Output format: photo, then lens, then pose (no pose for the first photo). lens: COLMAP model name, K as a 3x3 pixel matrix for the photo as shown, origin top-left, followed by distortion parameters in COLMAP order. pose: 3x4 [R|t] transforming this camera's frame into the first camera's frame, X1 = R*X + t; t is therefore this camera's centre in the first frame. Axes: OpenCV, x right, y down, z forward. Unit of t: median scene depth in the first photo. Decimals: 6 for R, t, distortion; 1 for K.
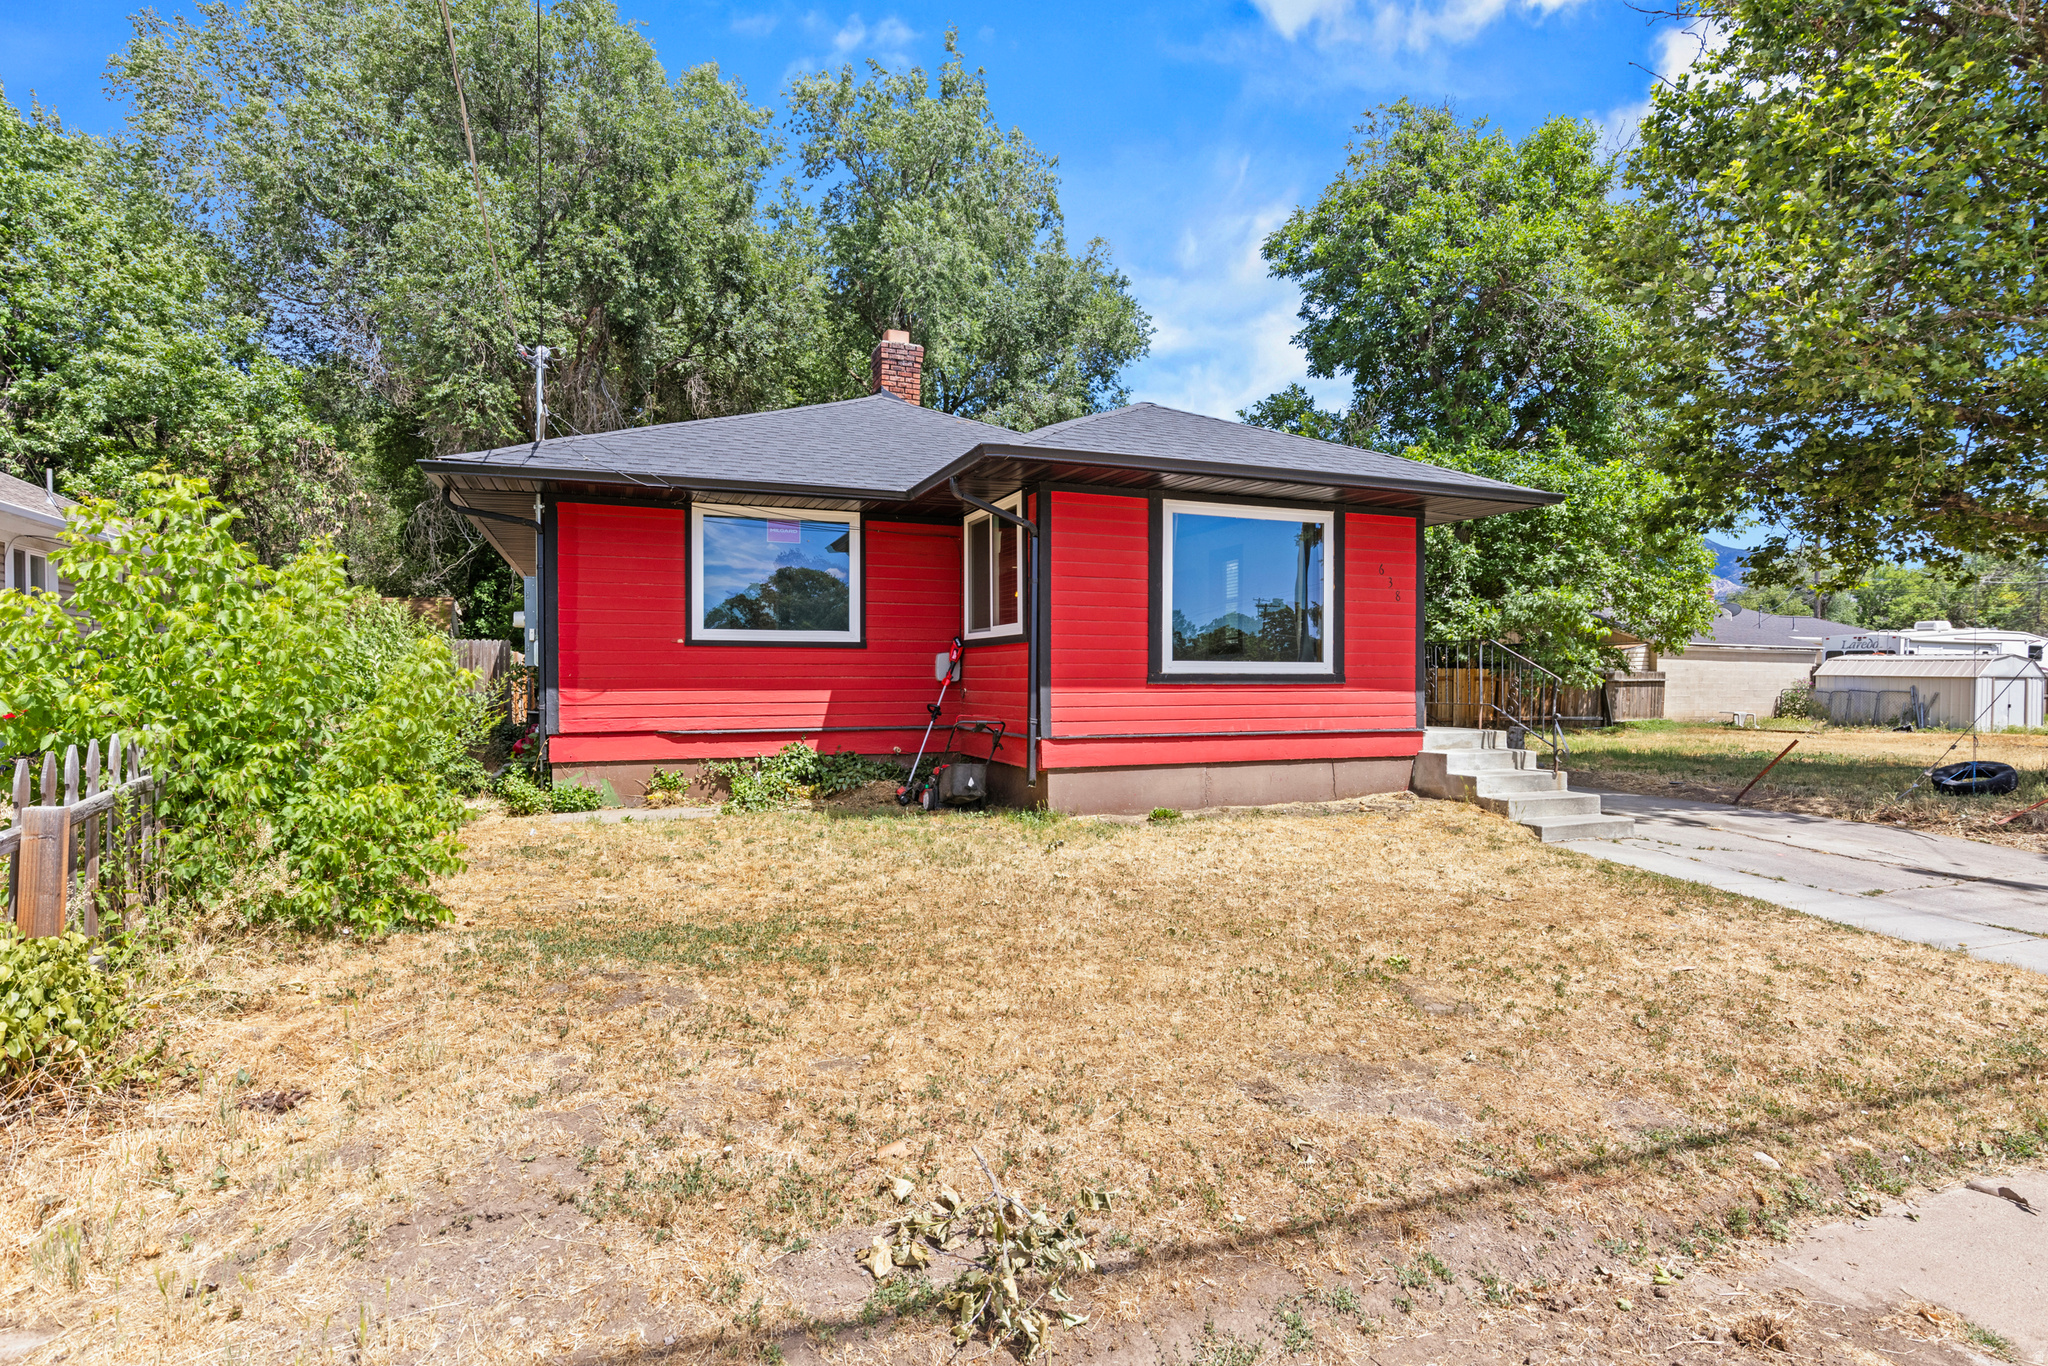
lens RADIAL K [[1040.7, 0, 1024.4], [0, 1040.7, 675.6], [0, 0, 1]] dist [-0.004990, -0.000860]
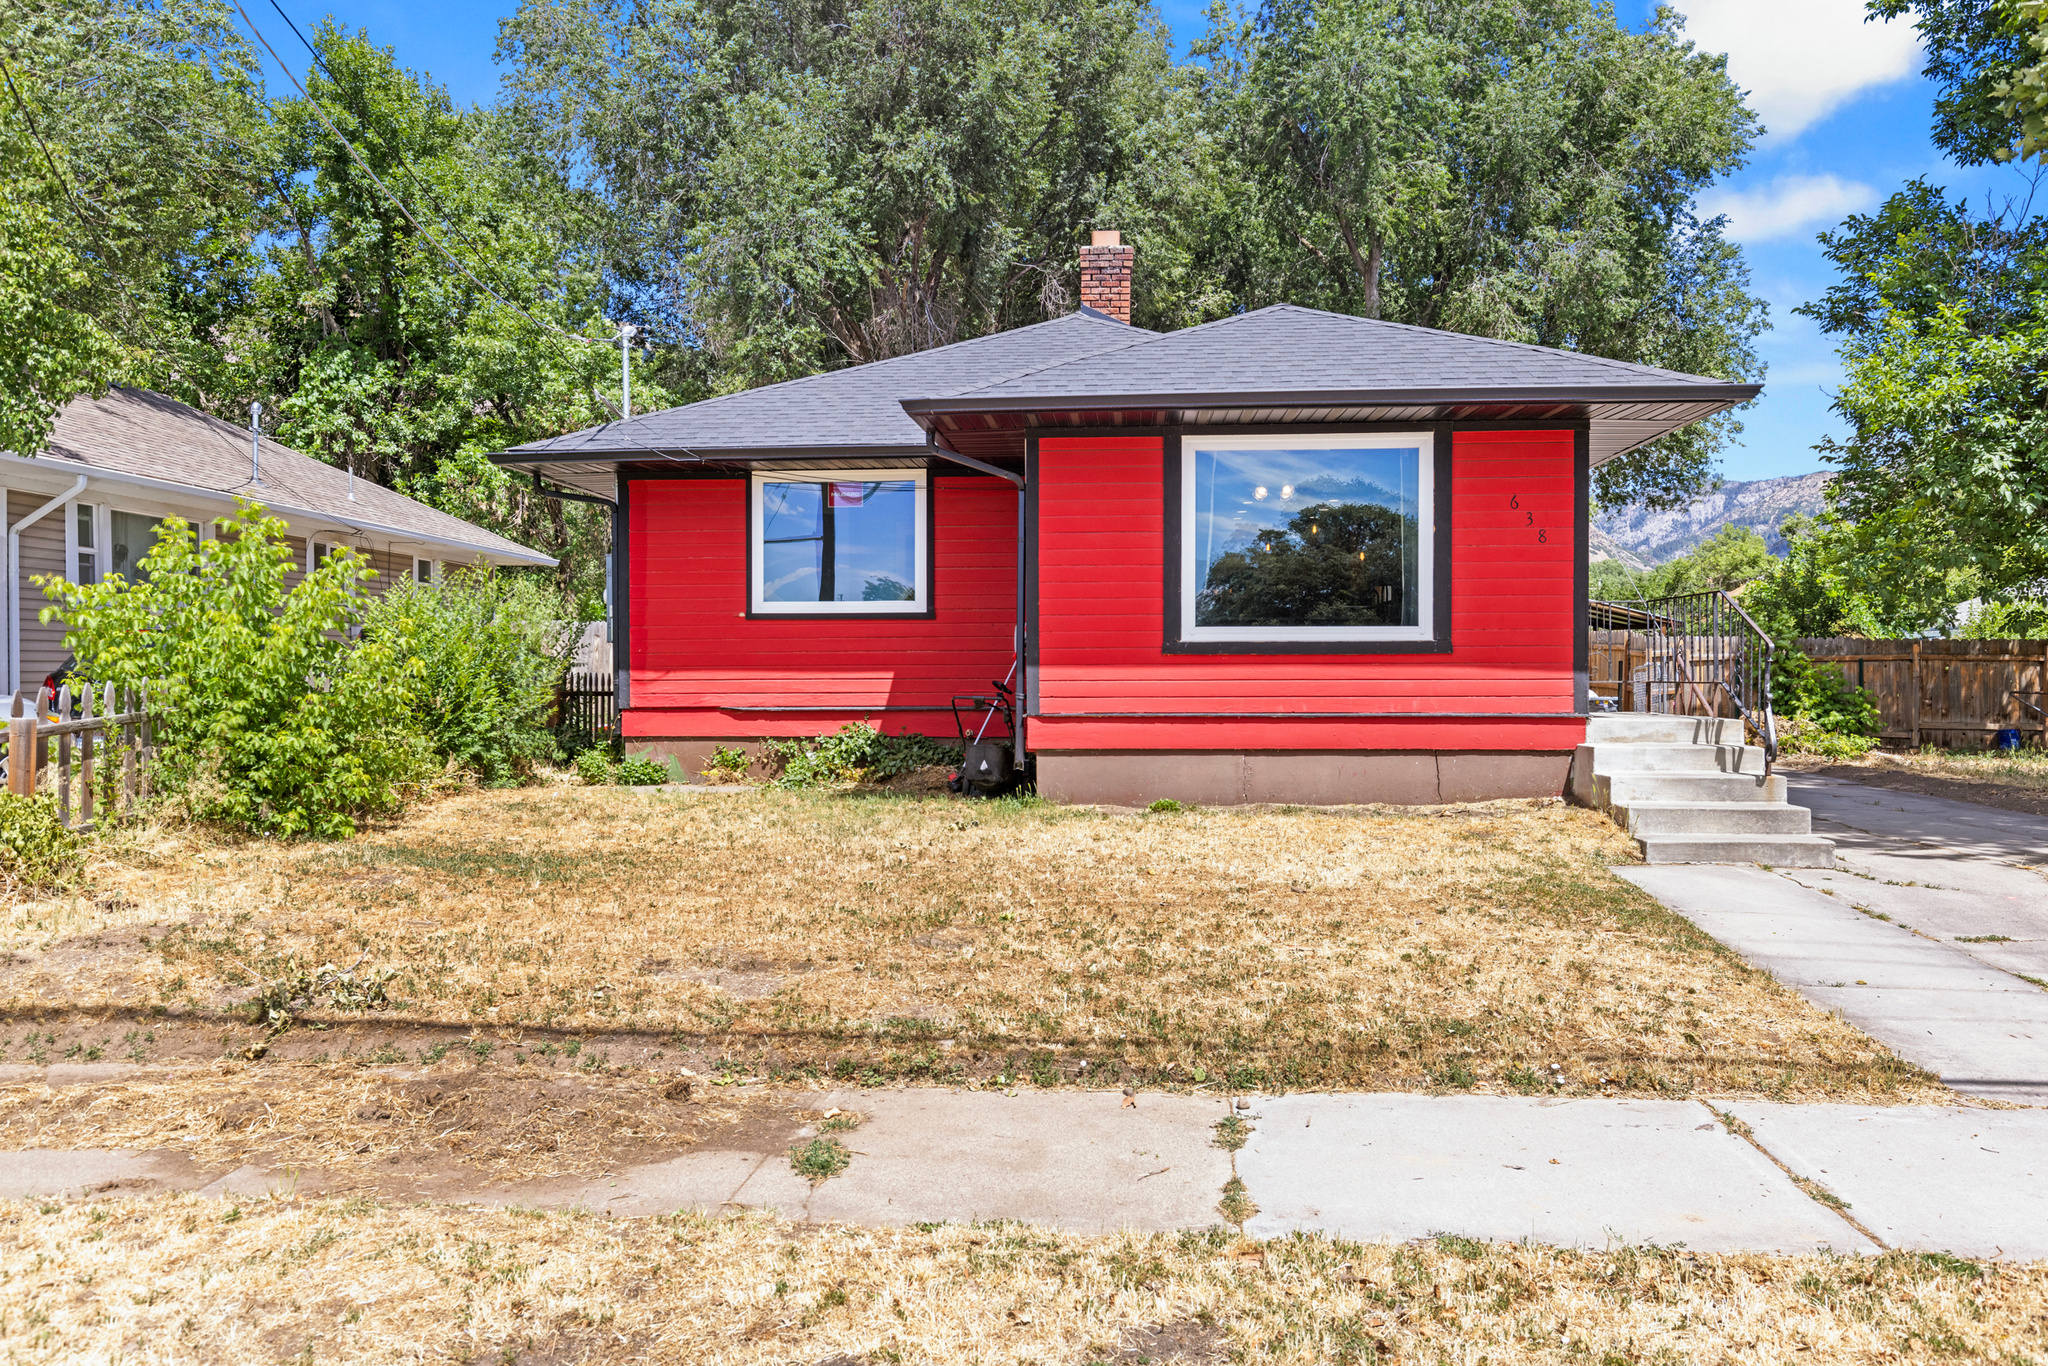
lens RADIAL K [[1514.5, 0, 1022.5], [0, 1514.5, 685.7], [0, 0, 1]] dist [-0.010093, 0.004161]
pose [[0.897227, 0.000961, -0.441568, 0.526895], [0.004891, 0.999915, 0.012113, 0.016632], [0.441542, -0.013028, 0.897146, -0.153267]]
